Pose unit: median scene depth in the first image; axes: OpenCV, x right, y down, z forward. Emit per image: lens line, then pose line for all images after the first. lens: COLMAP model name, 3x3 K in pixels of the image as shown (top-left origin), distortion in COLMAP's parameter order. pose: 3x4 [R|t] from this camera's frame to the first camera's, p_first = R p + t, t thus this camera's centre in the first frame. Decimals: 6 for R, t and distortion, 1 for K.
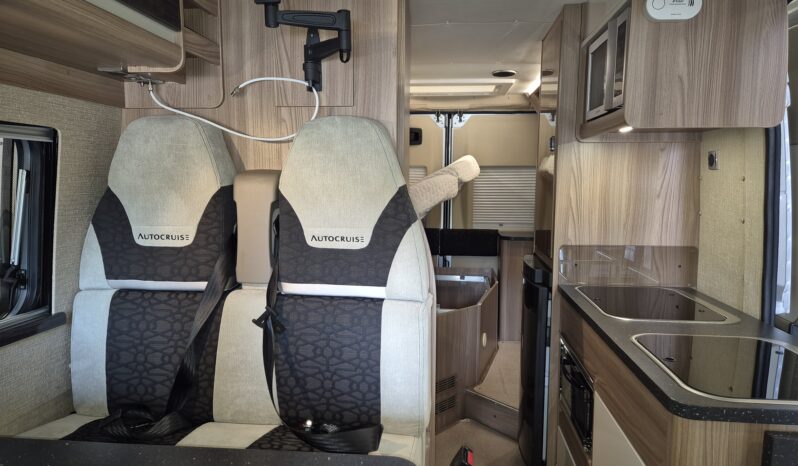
lens RADIAL K [[532.6, 0, 397.3], [0, 532.6, 233.6], [0, 0, 1]] dist [0.059478, -0.045213]
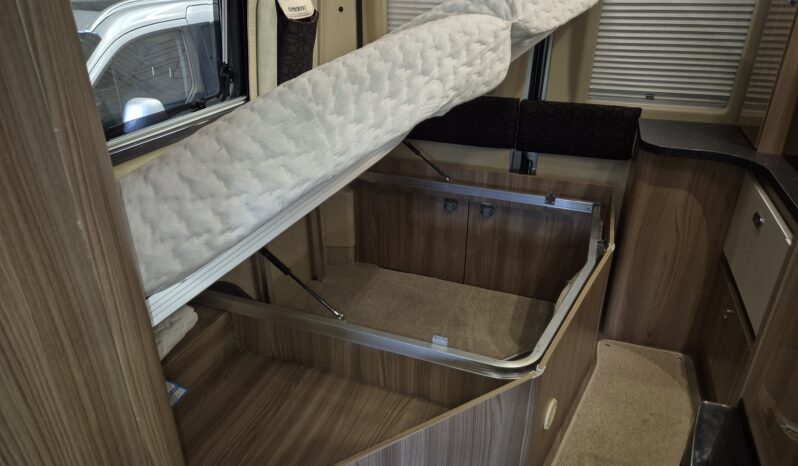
lens RADIAL K [[532.6, 0, 400.0], [0, 532.6, 231.0], [0, 0, 1]] dist [0.059478, -0.045213]
pose [[0.971911, 0.101541, -0.212316, 0.280693], [-0.020878, 0.935779, 0.351969, -0.217941], [0.234420, -0.337649, 0.911614, 1.430146]]
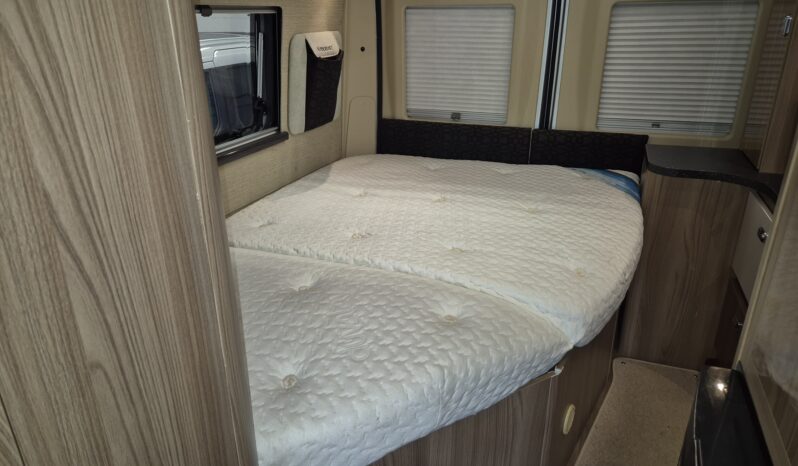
lens RADIAL K [[532.6, 0, 393.4], [0, 532.6, 228.6], [0, 0, 1]] dist [0.059478, -0.045213]
pose [[0.964974, 0.082985, -0.248876, 0.275440], [-0.010362, 0.959968, 0.279917, -0.196803], [0.262142, -0.267534, 0.927204, 1.332094]]
